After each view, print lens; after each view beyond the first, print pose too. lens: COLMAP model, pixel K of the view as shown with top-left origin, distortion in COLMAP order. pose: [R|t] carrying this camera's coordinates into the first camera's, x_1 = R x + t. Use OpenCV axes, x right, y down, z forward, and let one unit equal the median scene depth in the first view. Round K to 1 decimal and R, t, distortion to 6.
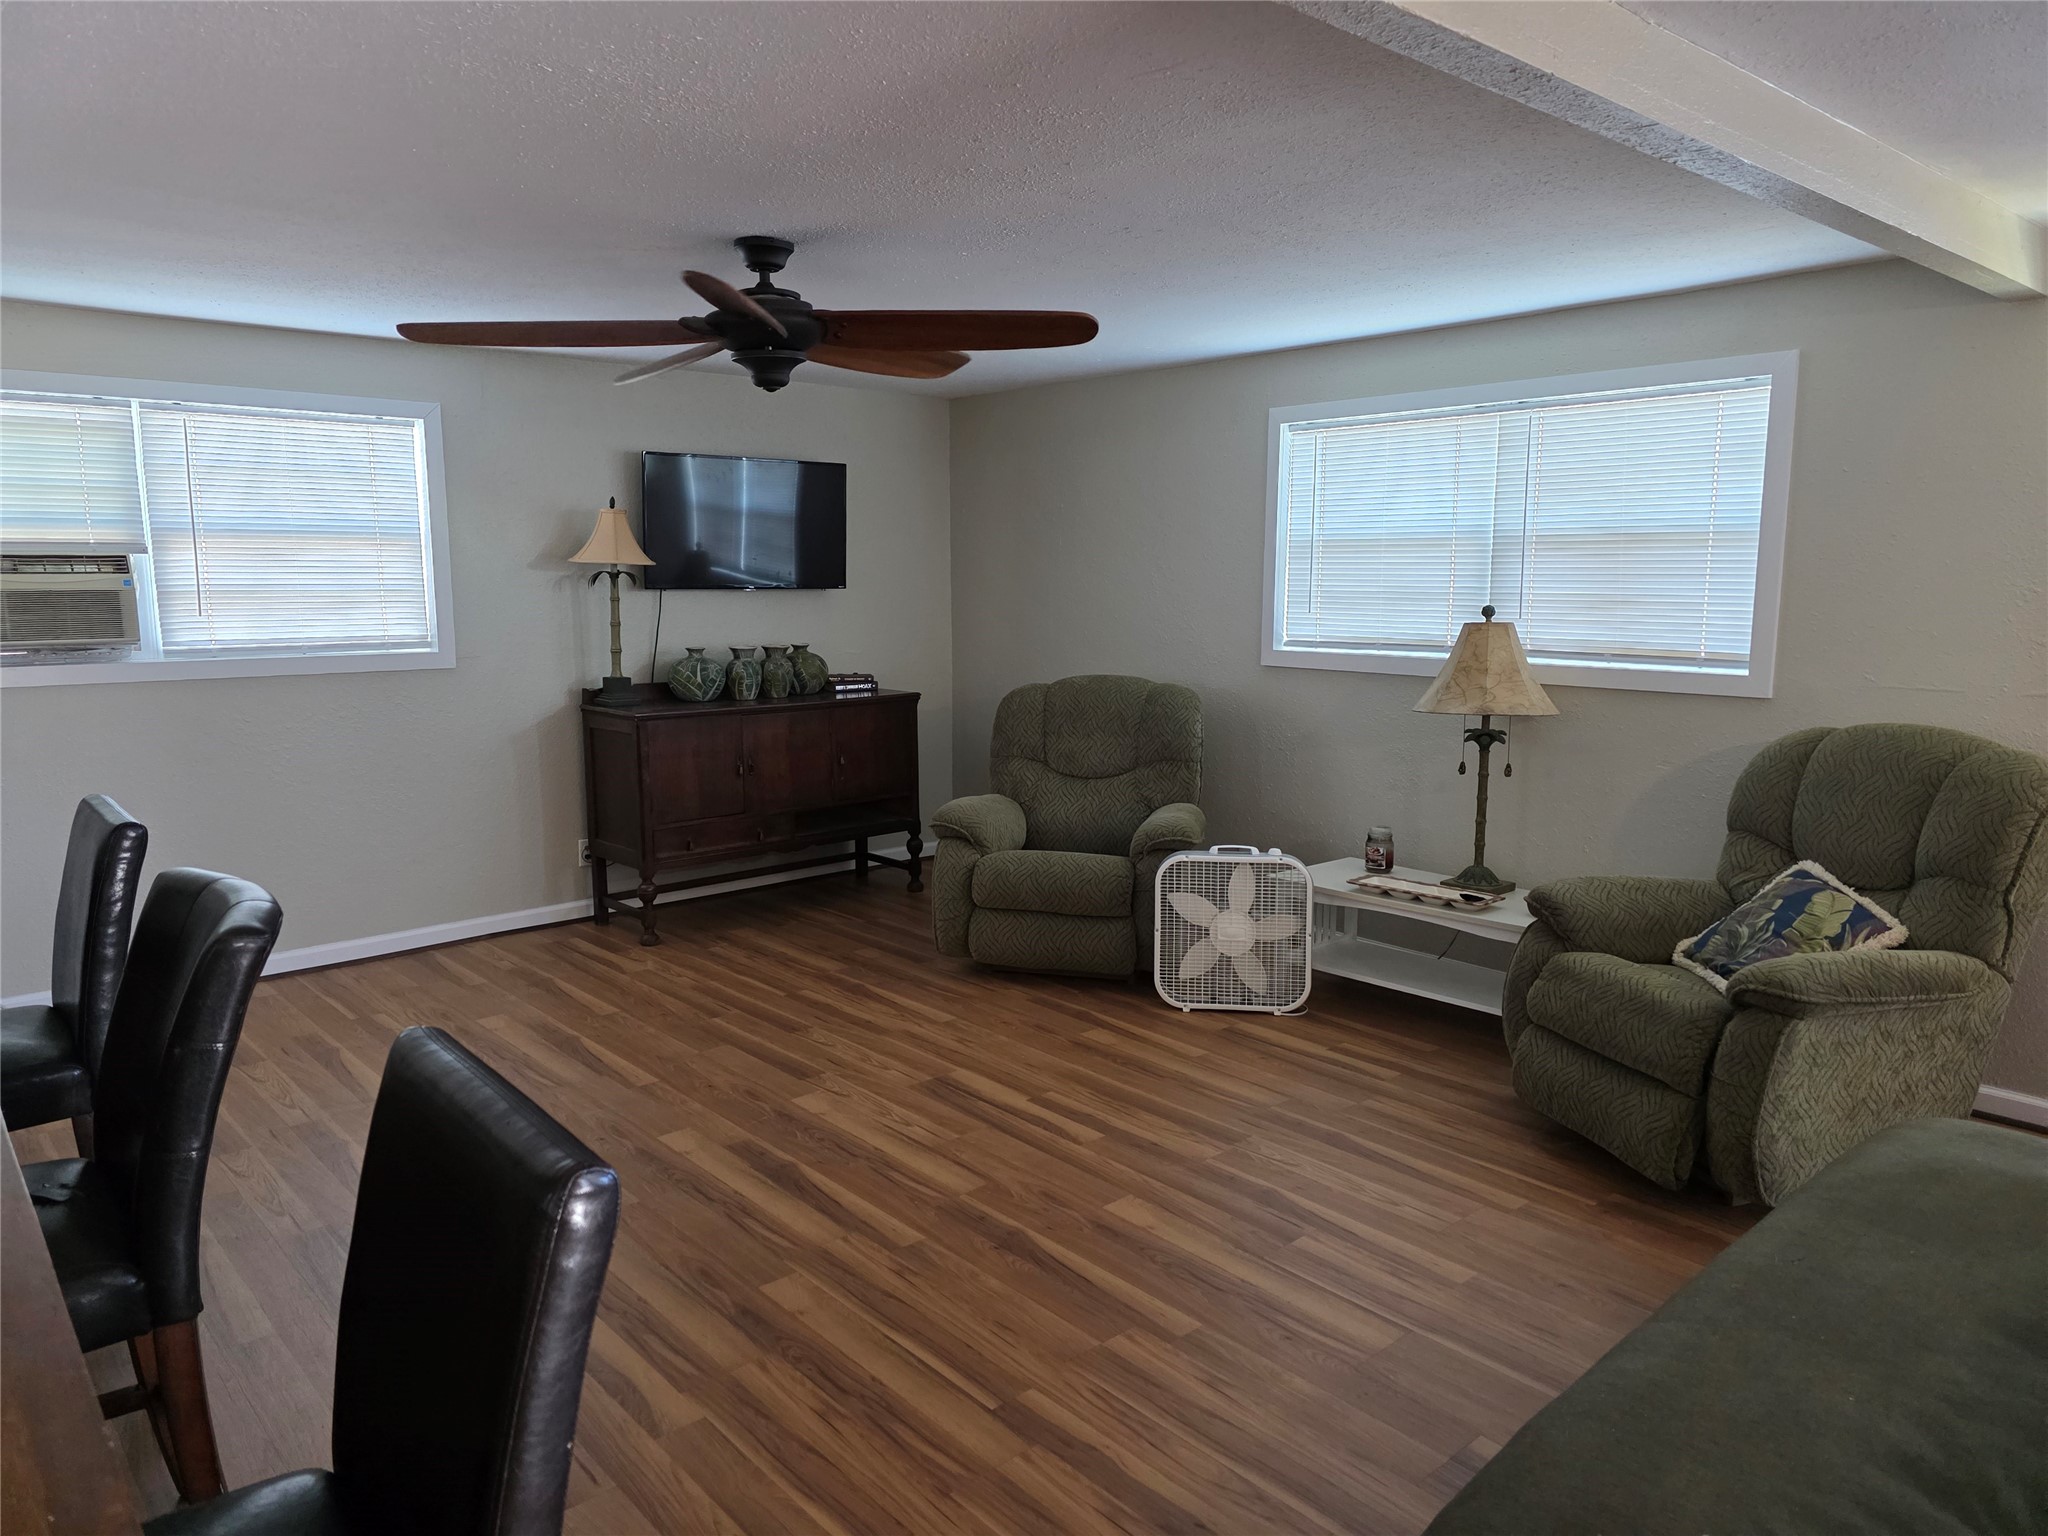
lens RADIAL K [[1396.4, 0, 1017.0], [0, 1396.4, 726.8], [0, 0, 1]] dist [0.169343, -0.196367]
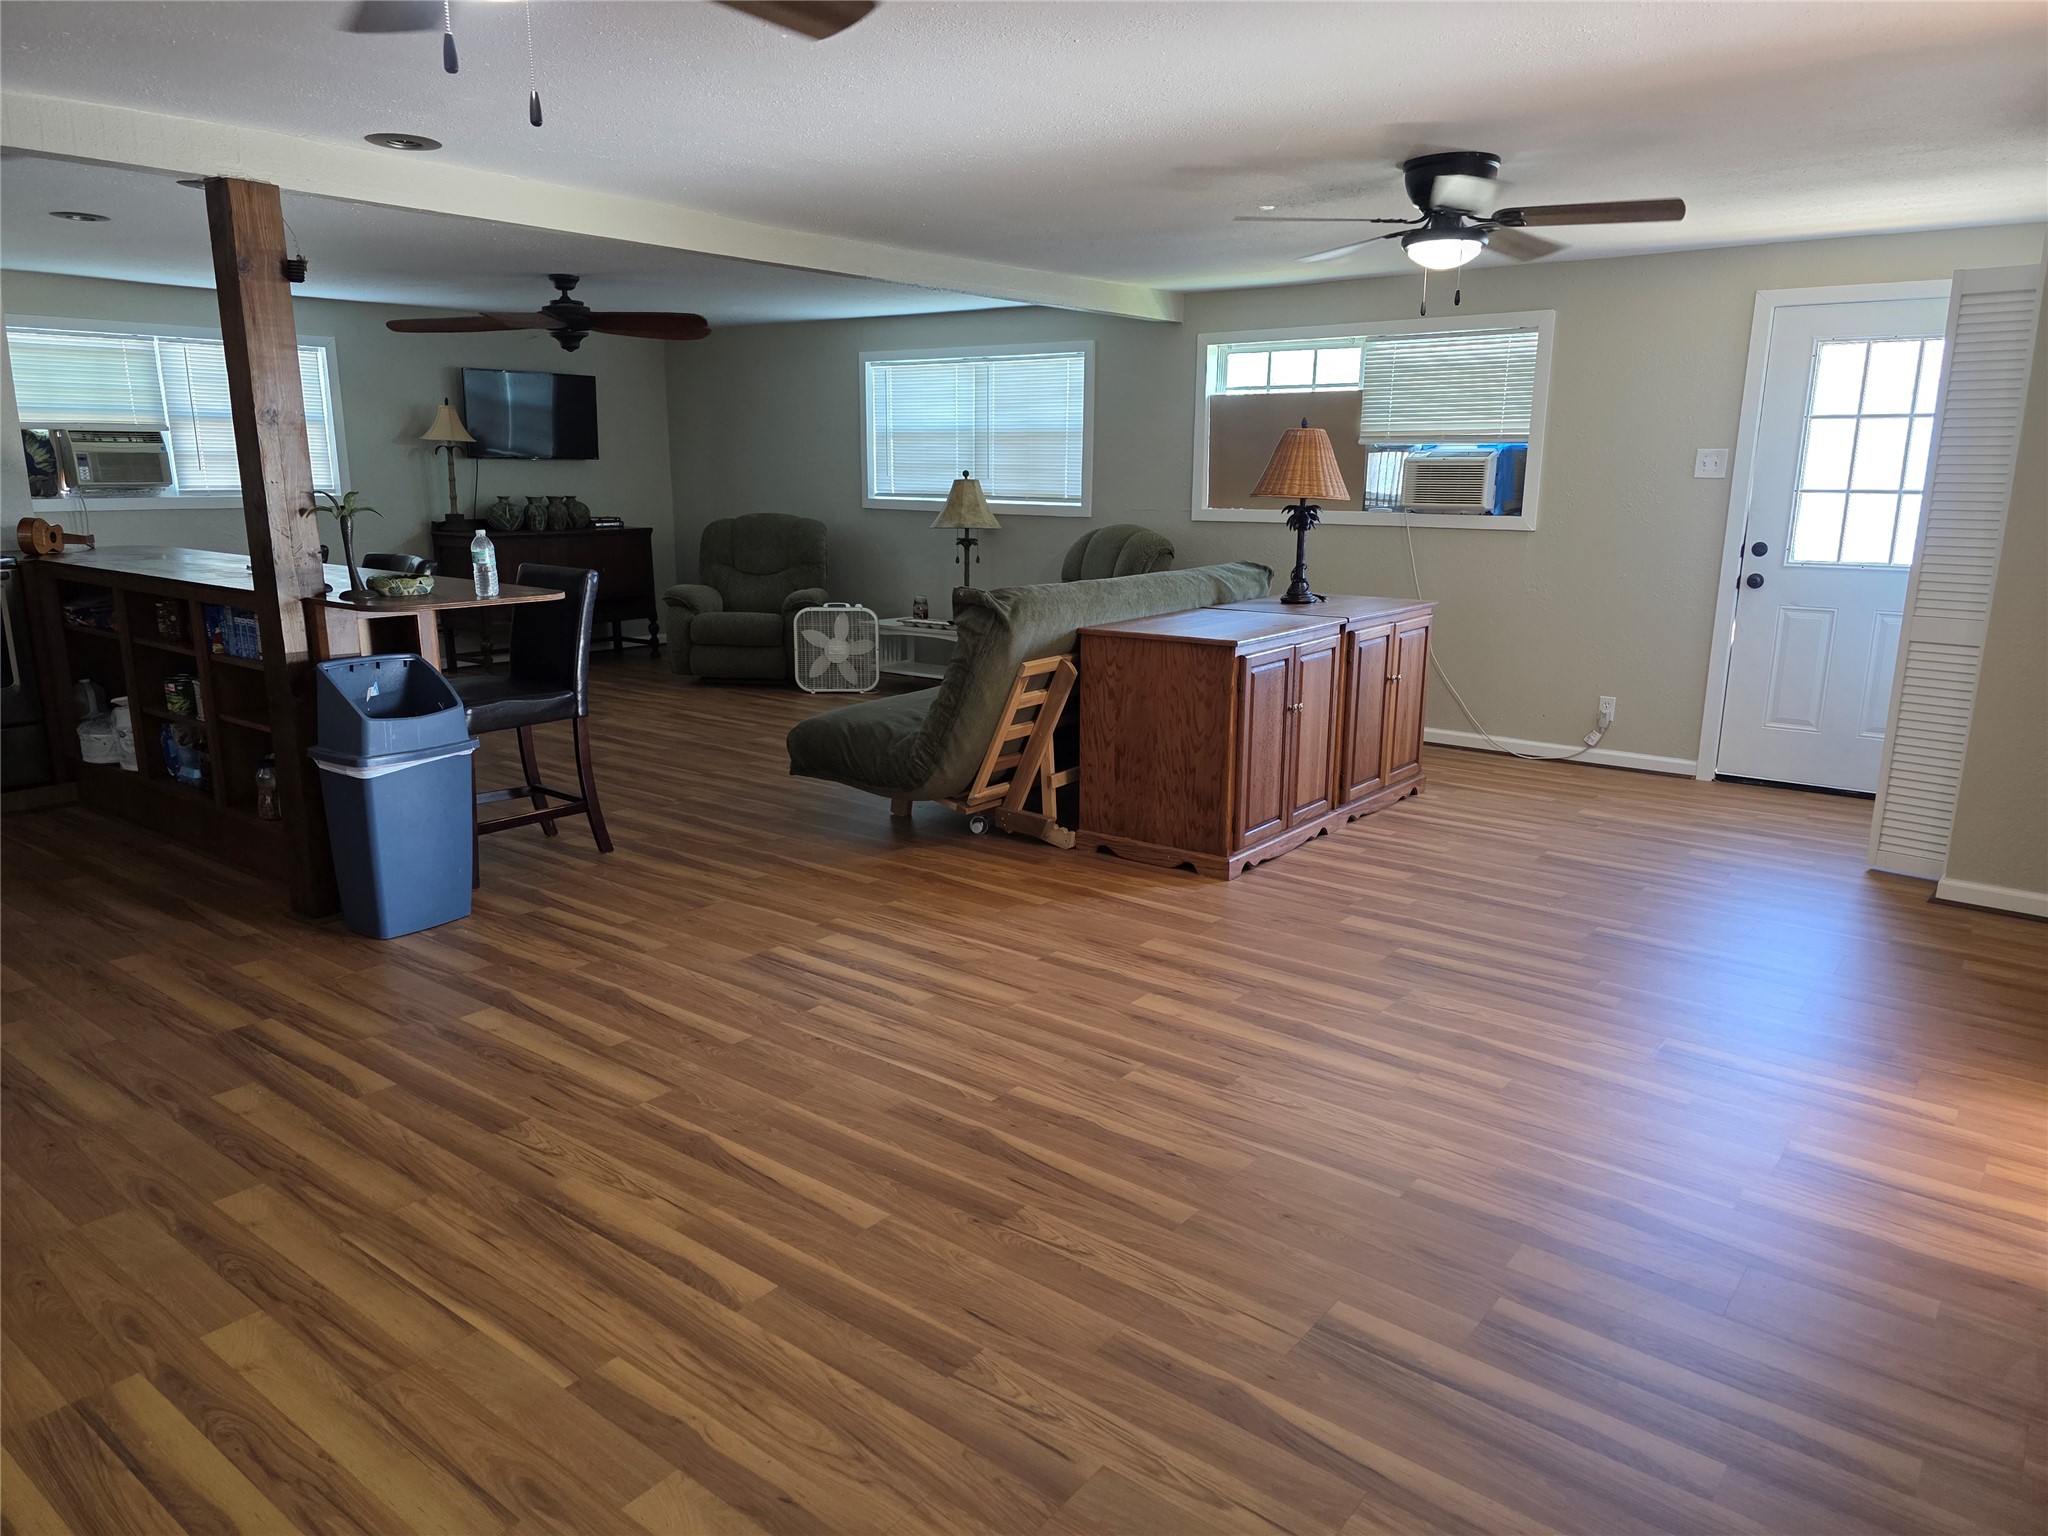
lens RADIAL K [[1381.1, 0, 1024.0], [0, 1381.1, 768.0], [0, 0, 1]] dist [0.085449, -0.075573]
pose [[0.980932, -0.035813, 0.191024, 0.039430], [0.015436, 0.994127, 0.107109, 0.103667], [-0.193738, -0.102118, 0.975724, -0.792296]]
